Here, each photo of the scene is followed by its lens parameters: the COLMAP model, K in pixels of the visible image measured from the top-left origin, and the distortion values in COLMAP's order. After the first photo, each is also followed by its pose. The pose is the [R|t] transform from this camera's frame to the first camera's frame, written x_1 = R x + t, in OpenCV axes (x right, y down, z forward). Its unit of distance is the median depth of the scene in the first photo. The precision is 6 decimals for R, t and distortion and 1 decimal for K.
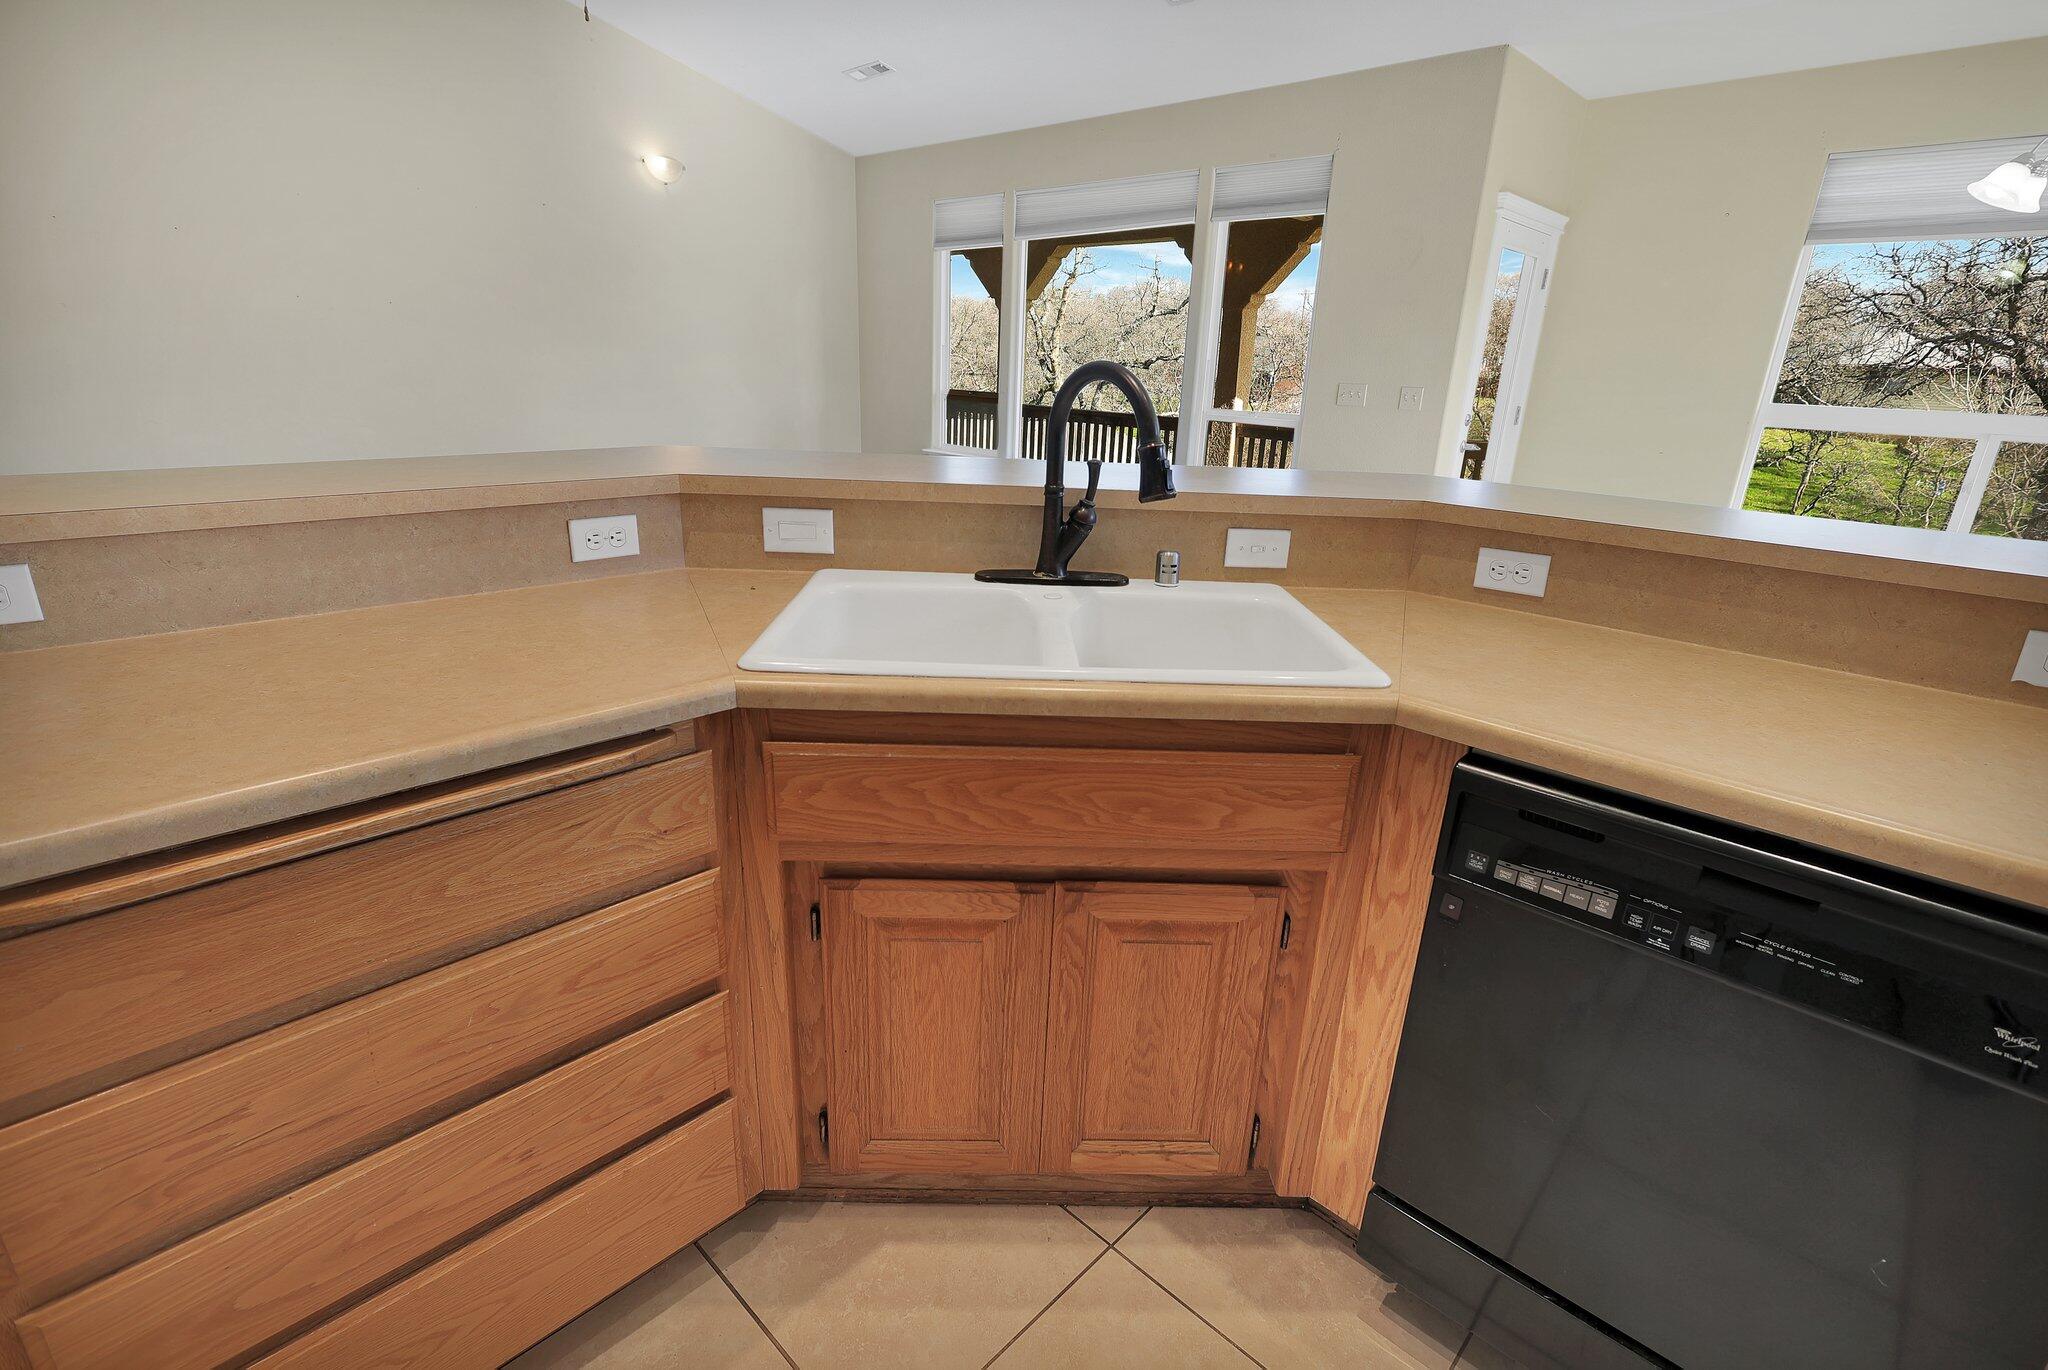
lens RADIAL K [[960.5, 0, 1016.0], [0, 960.5, 691.8], [0, 0, 1]] dist [0.000030, -0.000293]
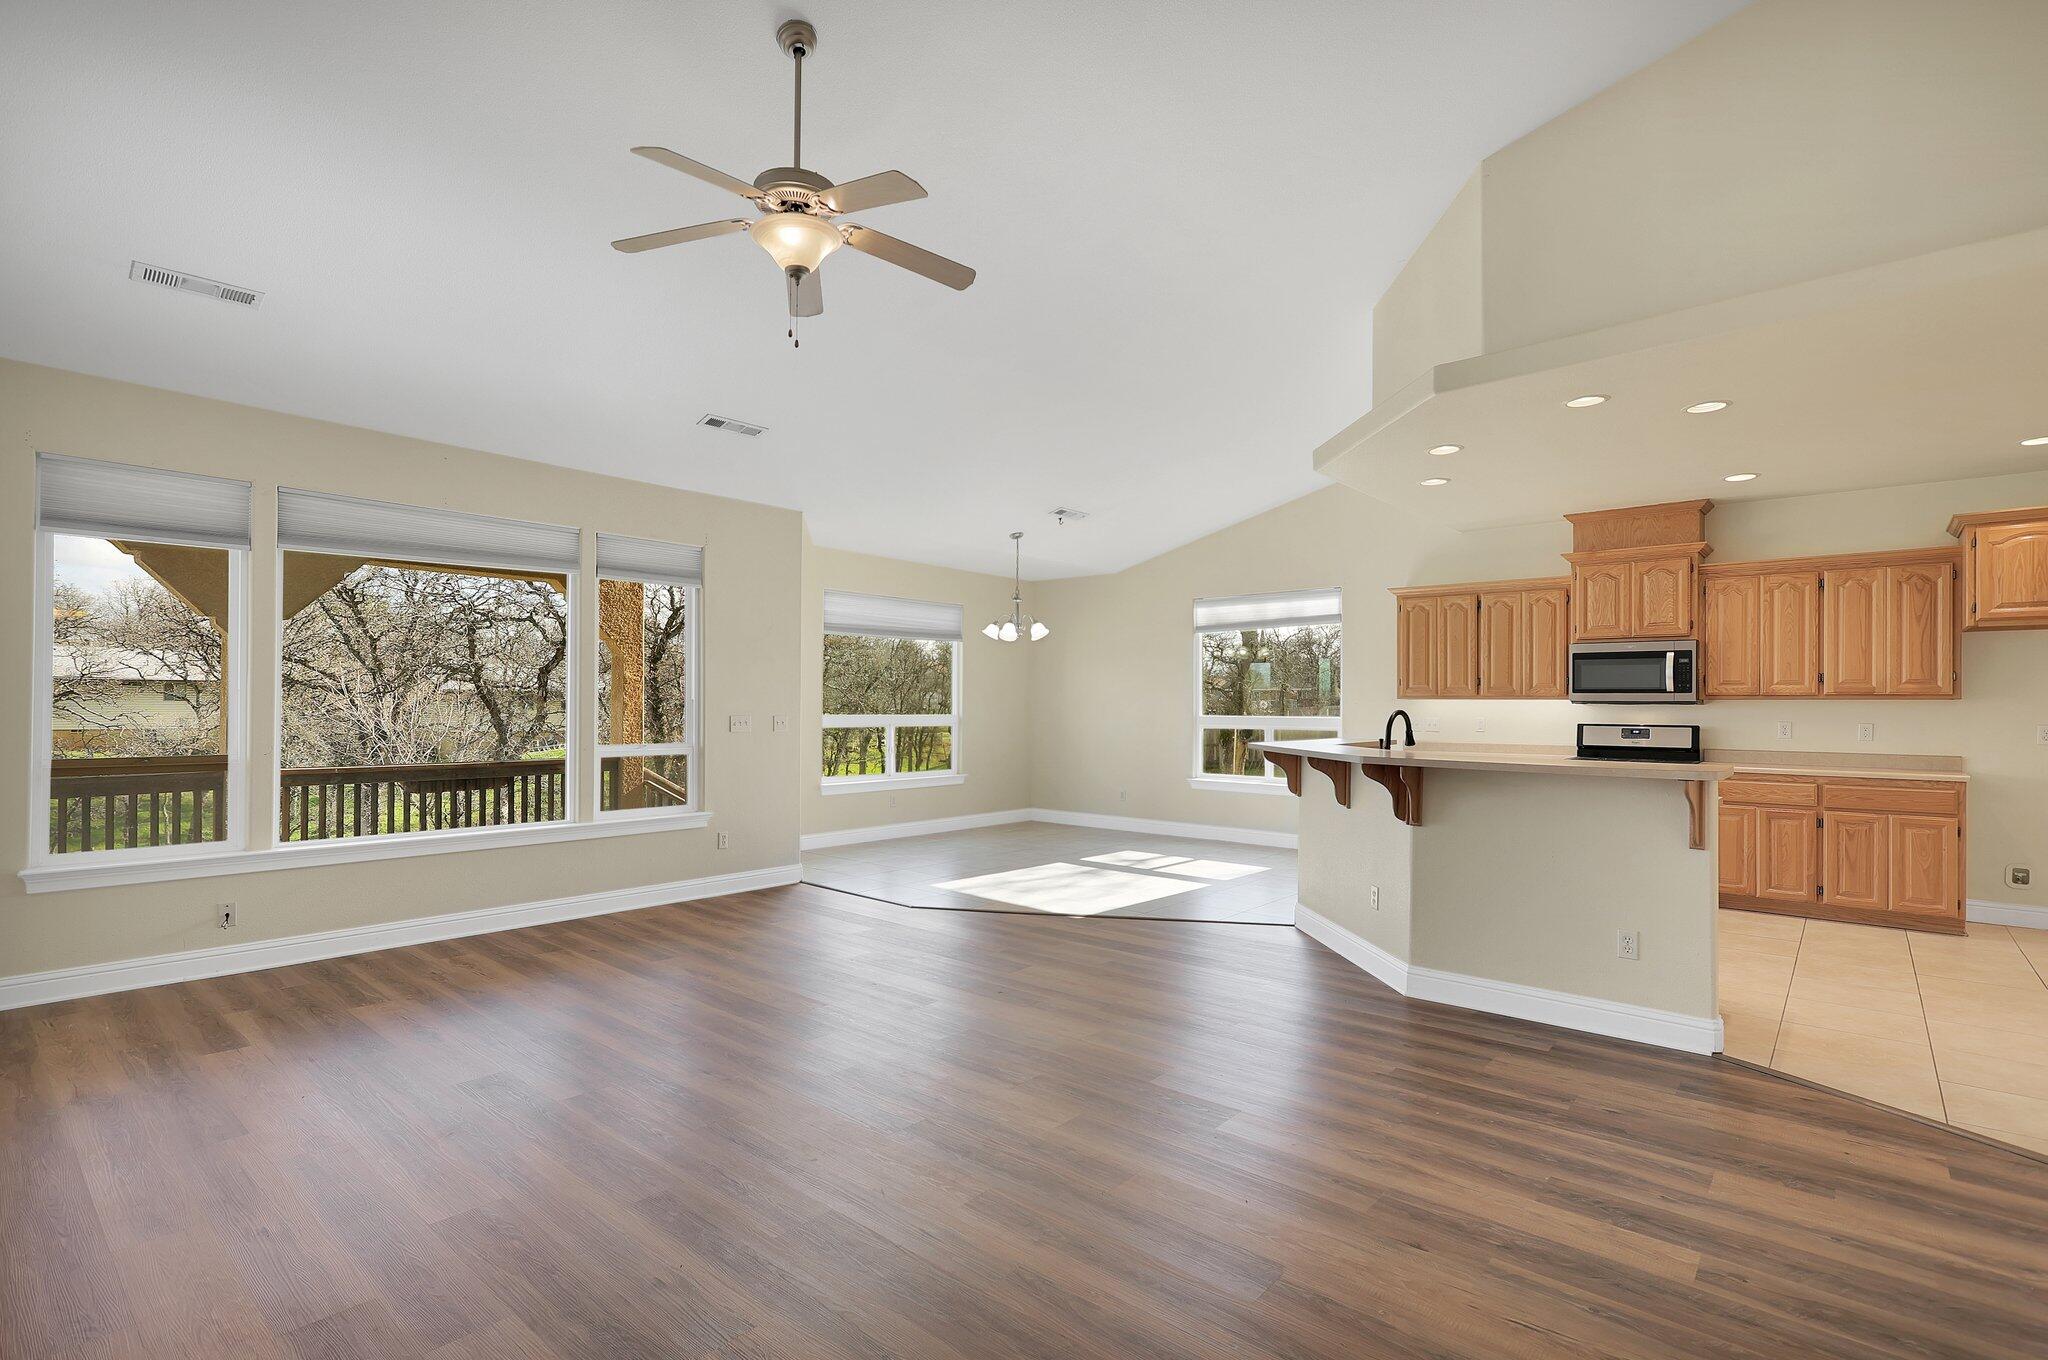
lens RADIAL K [[965.7, 0, 1018.0], [0, 965.7, 718.7], [0, 0, 1]] dist [-0.001334, 0.000732]
pose [[-0.056778, -0.047956, 0.997234, -3.344166], [0.321106, 0.944897, 0.063721, -0.987202], [-0.945340, 0.323836, -0.038251, 2.465282]]
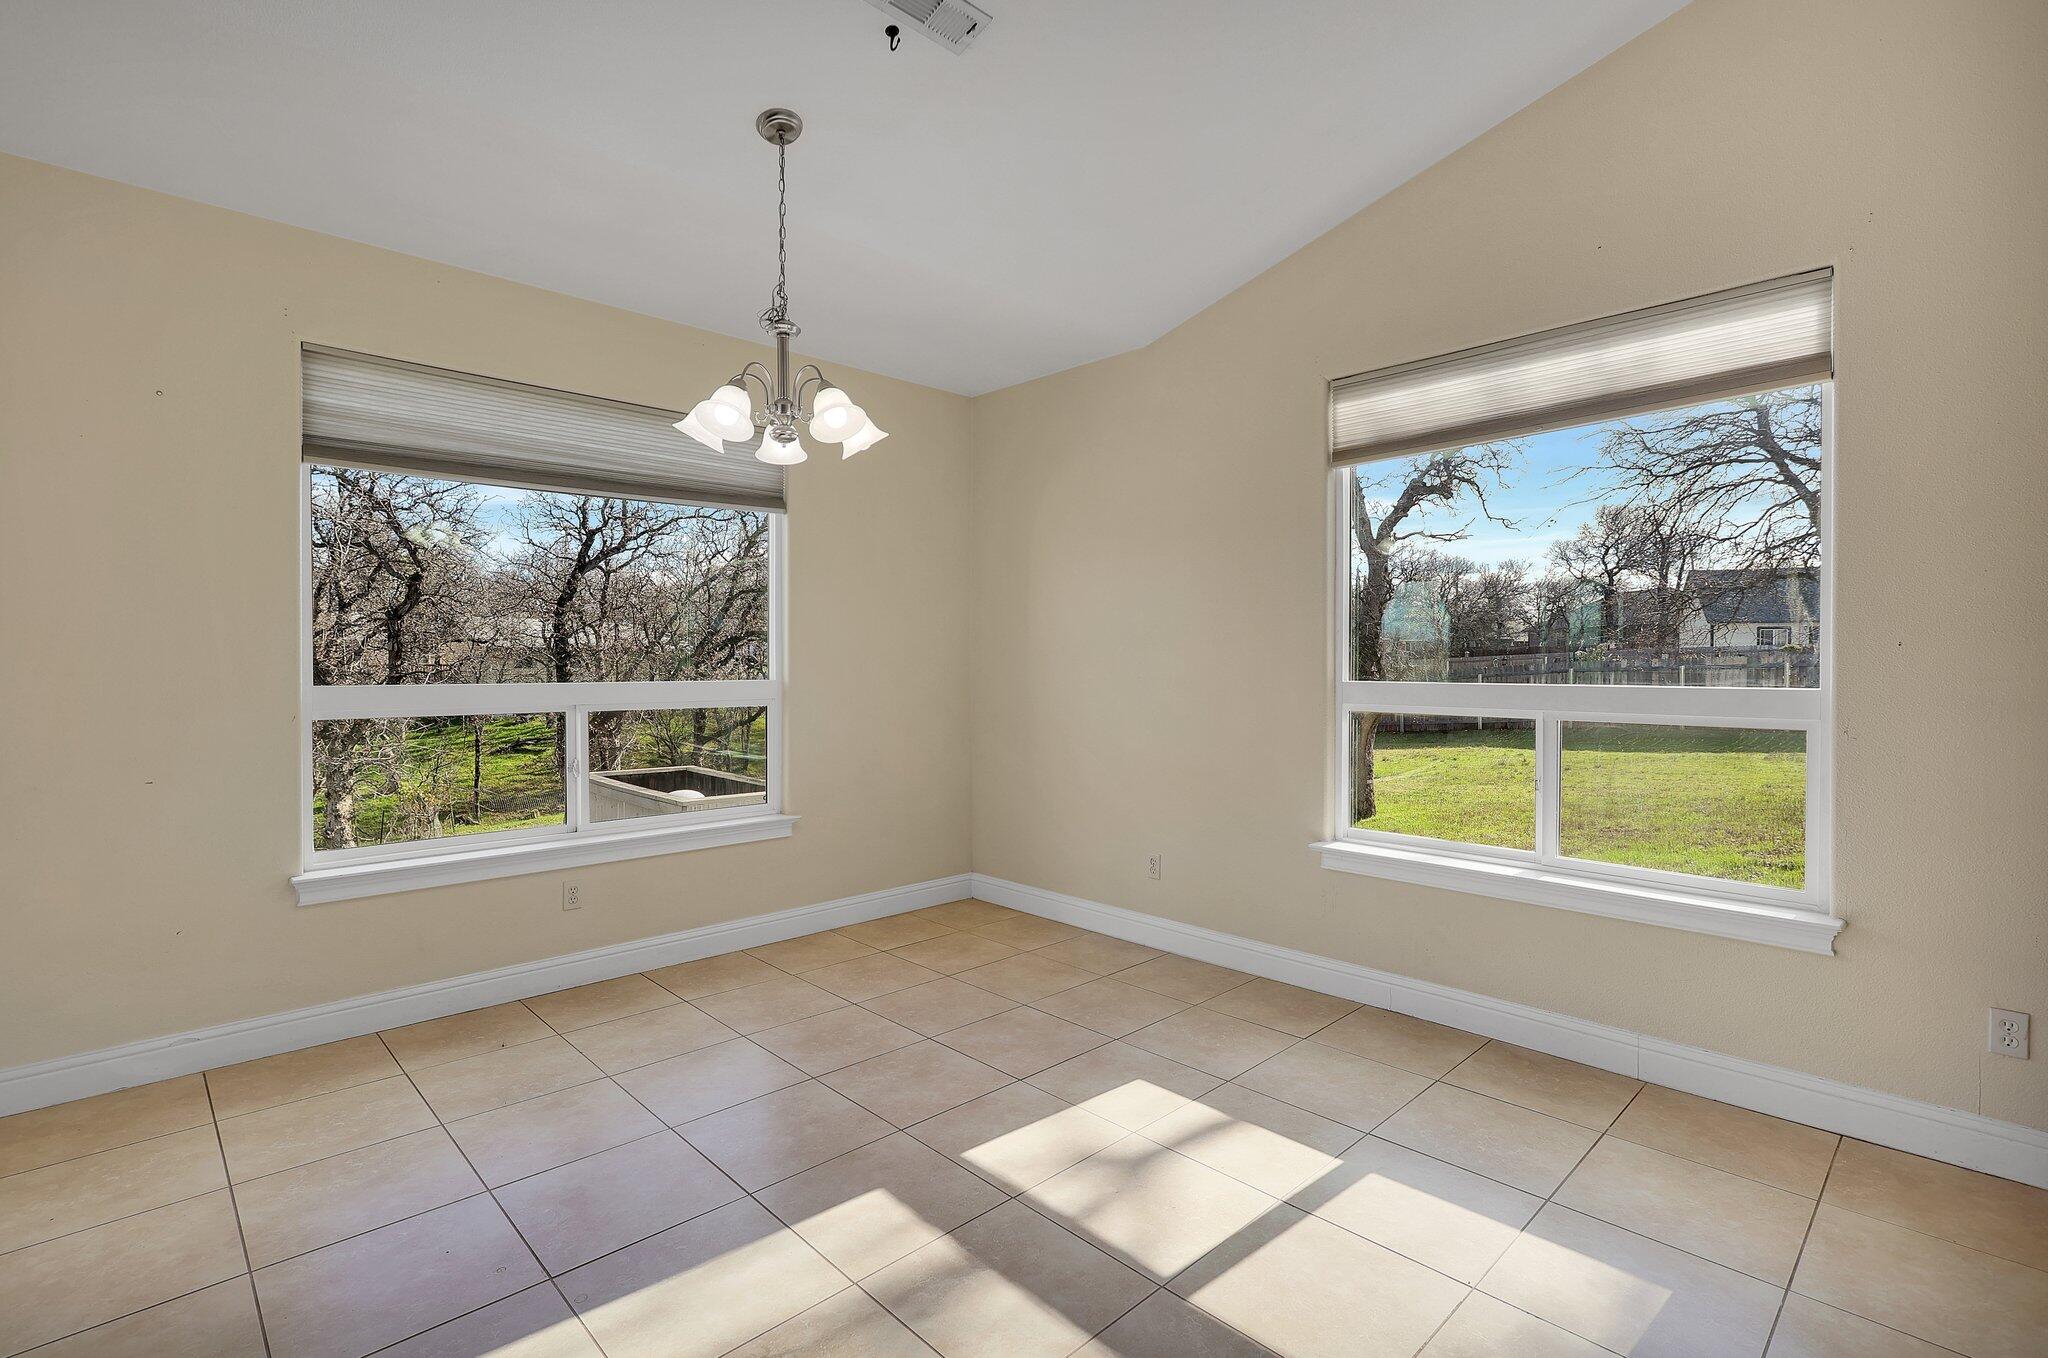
lens RADIAL K [[974.8, 0, 1024.0], [0, 974.8, 679.0], [0, 0, 1]] dist [-0.000829, 0.000056]
pose [[0.037558, -0.050663, 0.998009, 0.466044], [0.328164, 0.943951, 0.035569, -0.569961], [-0.943874, 0.326175, 0.052078, 1.710736]]
